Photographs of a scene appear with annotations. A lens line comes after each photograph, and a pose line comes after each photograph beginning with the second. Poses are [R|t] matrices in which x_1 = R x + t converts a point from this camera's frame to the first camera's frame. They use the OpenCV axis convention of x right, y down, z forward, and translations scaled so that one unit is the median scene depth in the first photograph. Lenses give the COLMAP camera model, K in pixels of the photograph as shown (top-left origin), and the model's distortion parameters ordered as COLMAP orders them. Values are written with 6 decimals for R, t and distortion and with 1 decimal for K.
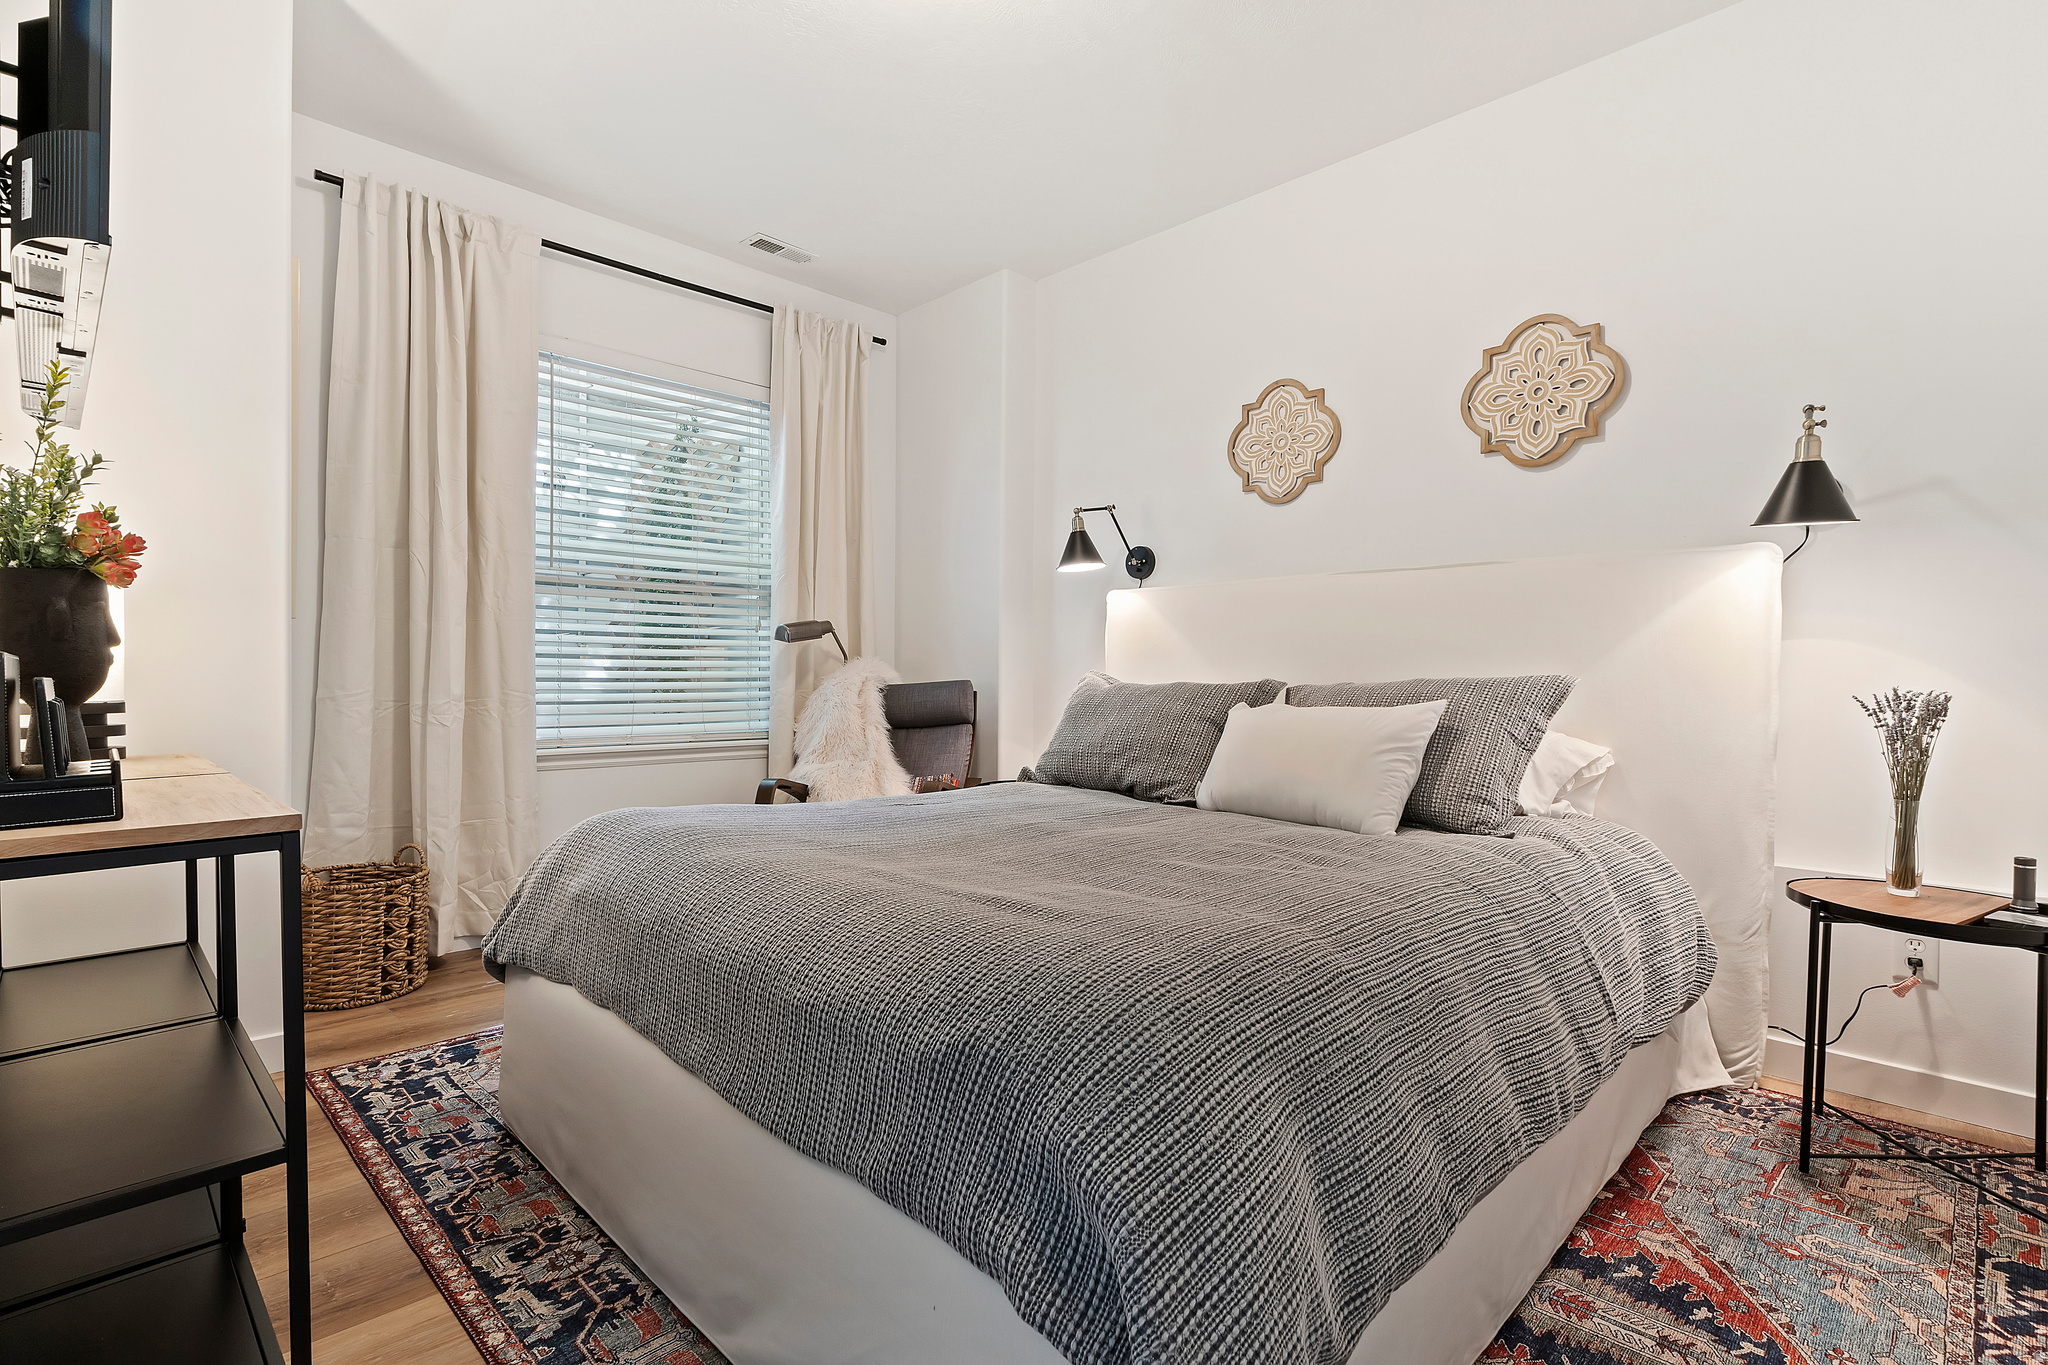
lens RADIAL K [[968.8, 0, 1024.0], [0, 968.8, 682.5], [0, 0, 1]] dist [-0.001052, -0.000302]
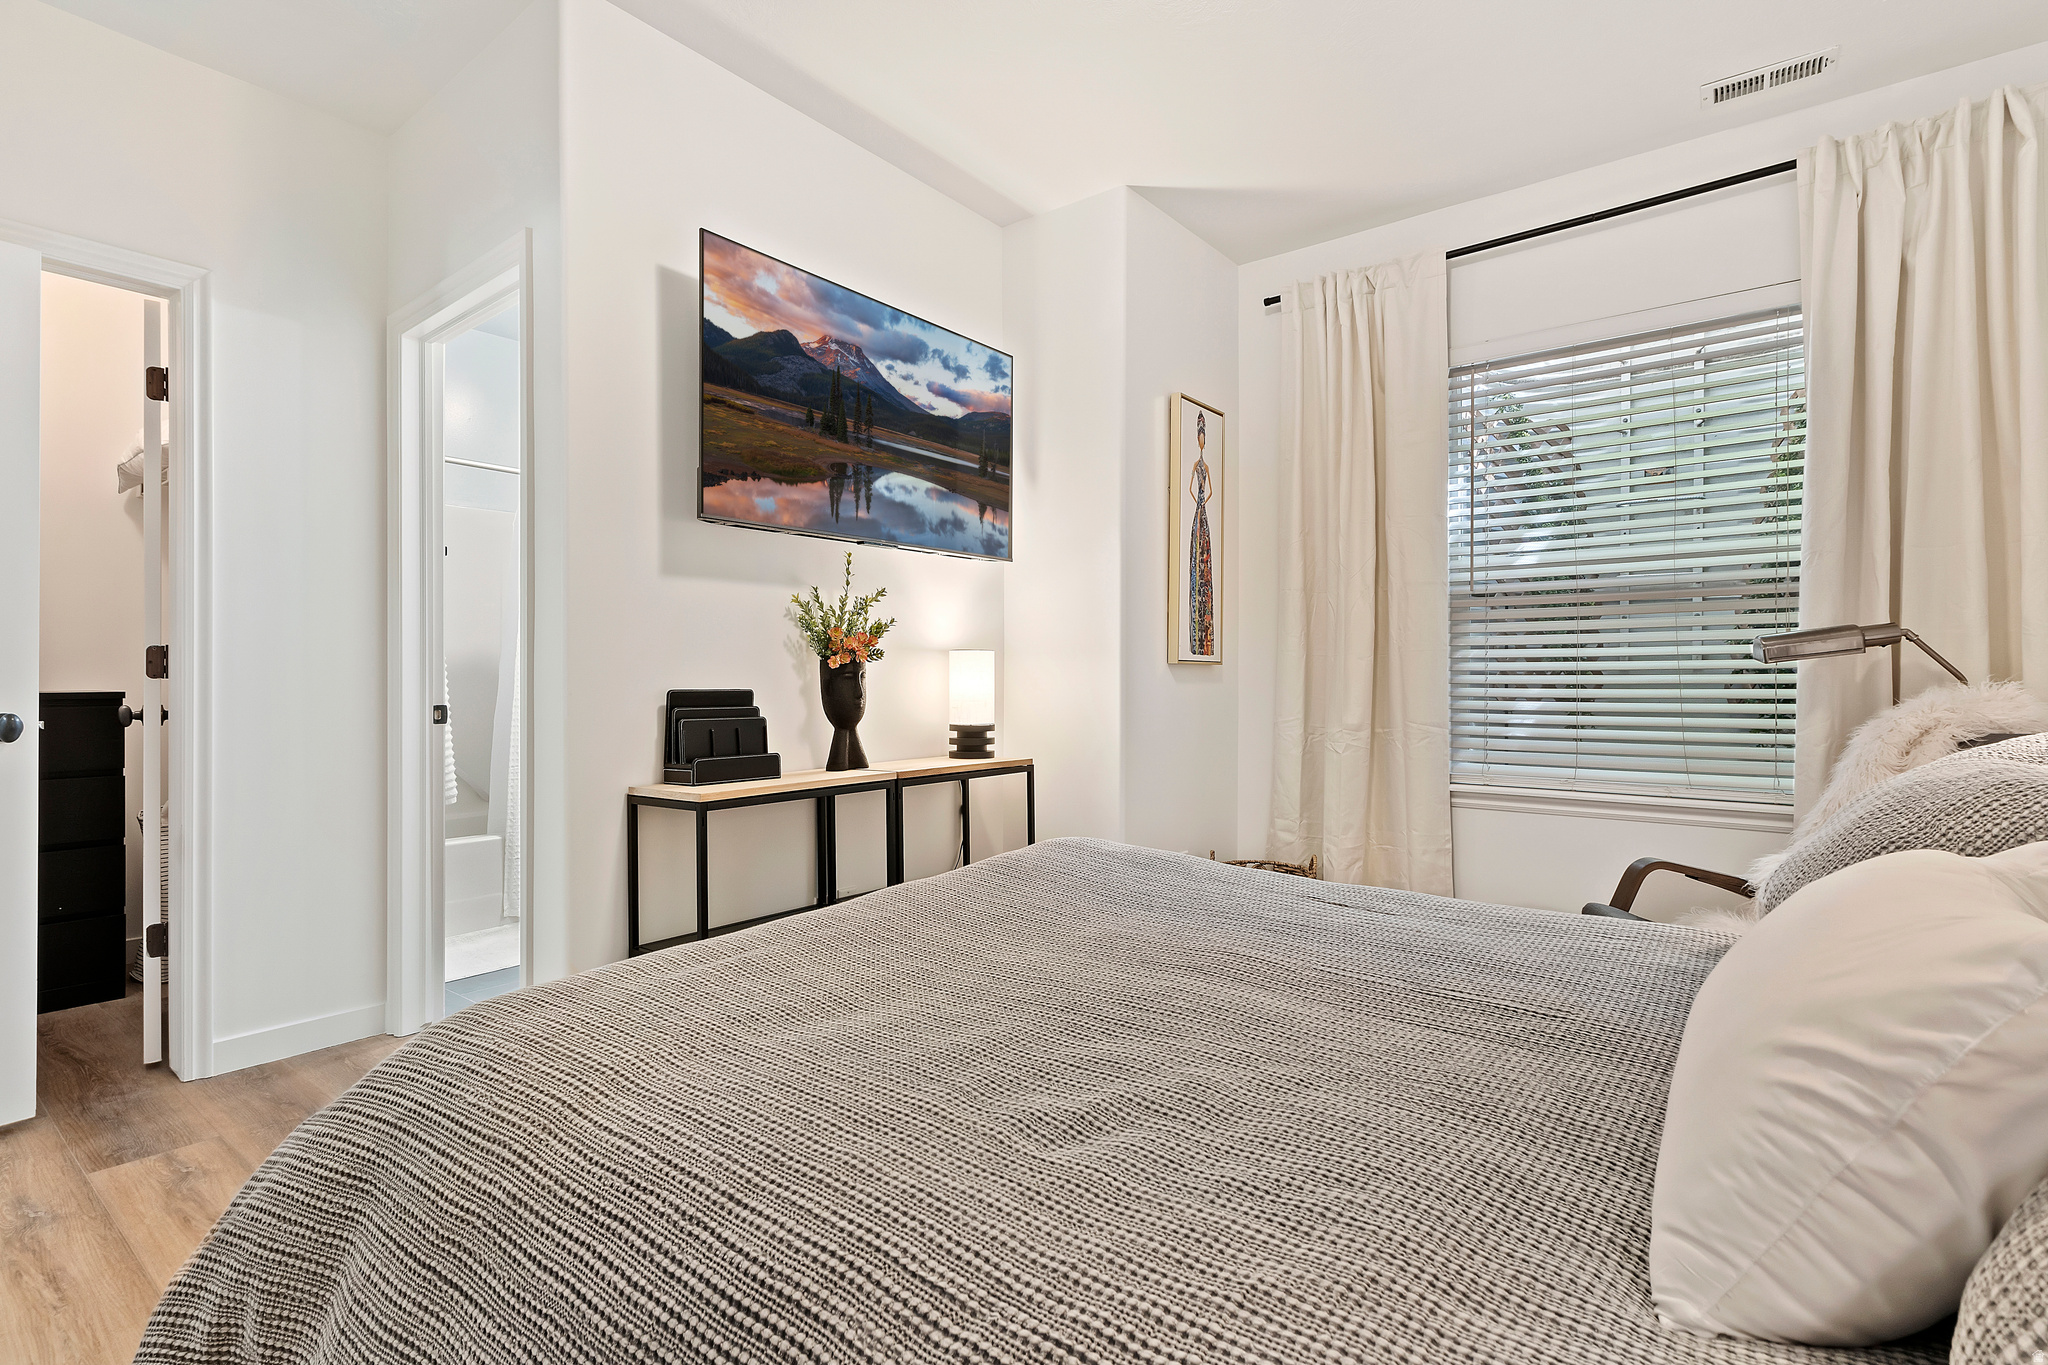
lens RADIAL K [[968.8, 0, 1024.0], [0, 968.8, 682.5], [0, 0, 1]] dist [-0.001052, -0.000302]
pose [[0.116965, -0.002037, -0.993134, 0.404772], [-0.006593, 0.999974, -0.002828, -0.026436], [0.993114, 0.006878, 0.116949, 0.474076]]
